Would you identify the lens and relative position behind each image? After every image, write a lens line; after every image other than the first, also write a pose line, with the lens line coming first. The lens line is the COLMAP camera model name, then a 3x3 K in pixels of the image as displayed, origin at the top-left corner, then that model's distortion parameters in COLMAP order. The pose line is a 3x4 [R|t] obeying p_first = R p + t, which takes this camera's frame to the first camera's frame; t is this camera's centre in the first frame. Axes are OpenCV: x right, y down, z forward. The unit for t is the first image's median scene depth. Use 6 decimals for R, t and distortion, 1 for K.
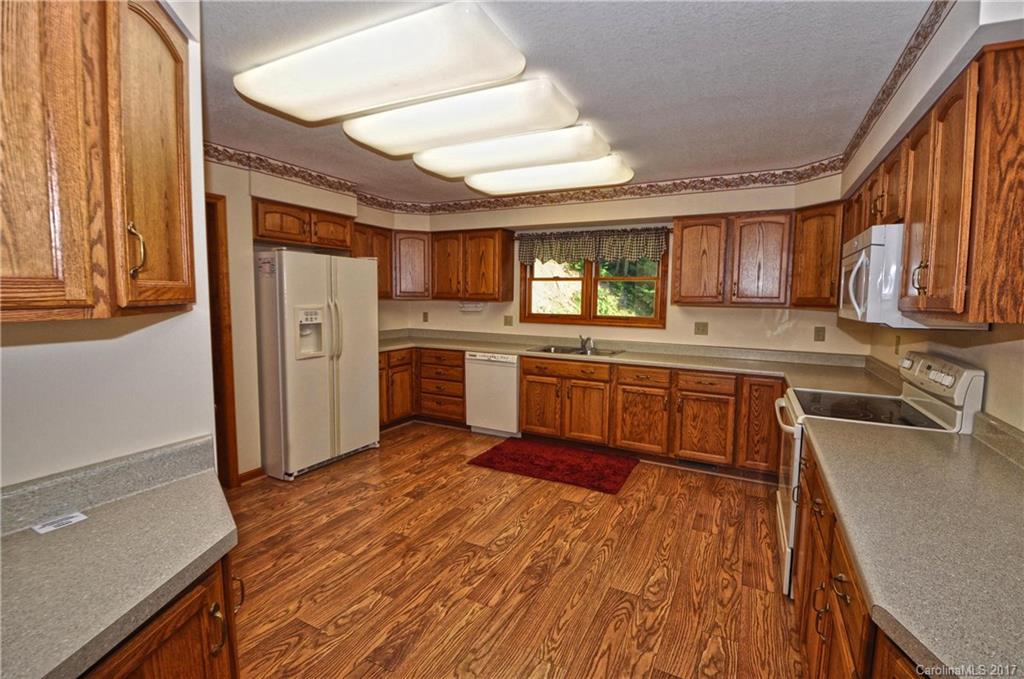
lens RADIAL K [[448.2, 0, 521.0], [0, 448.2, 334.6], [0, 0, 1]] dist [-0.000438, 0.000026]
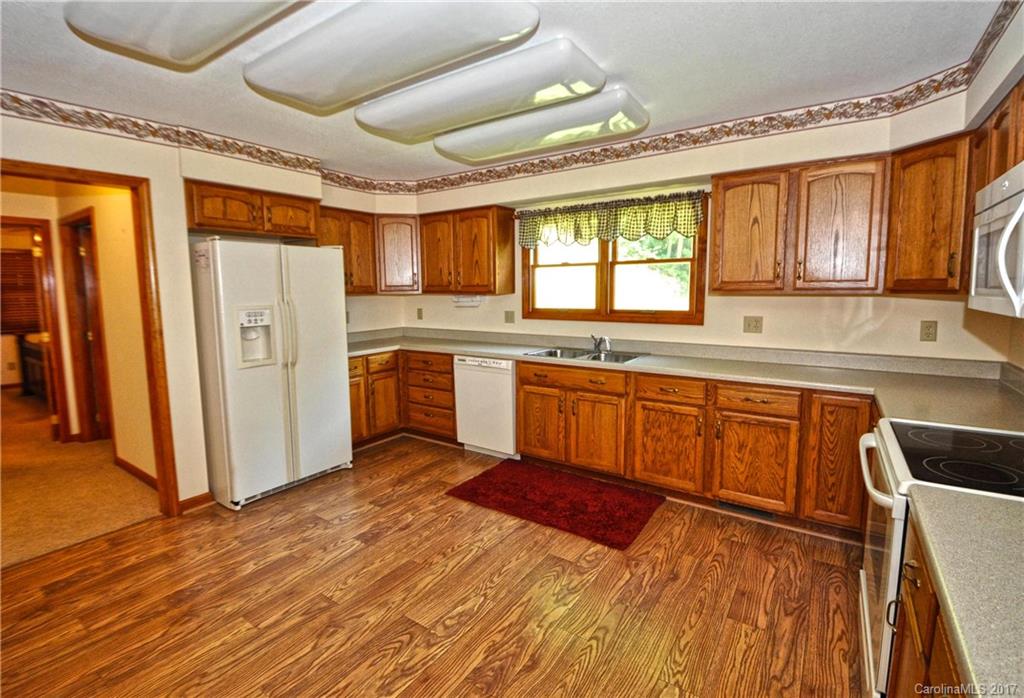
lens RADIAL K [[471.9, 0, 495.0], [0, 471.9, 338.8], [0, 0, 1]] dist [0.005277, -0.016143]
pose [[0.989233, -0.009309, -0.146051, 0.104299], [0.012561, 0.999693, 0.021357, -0.013773], [0.145807, -0.022962, 0.989047, 0.180463]]
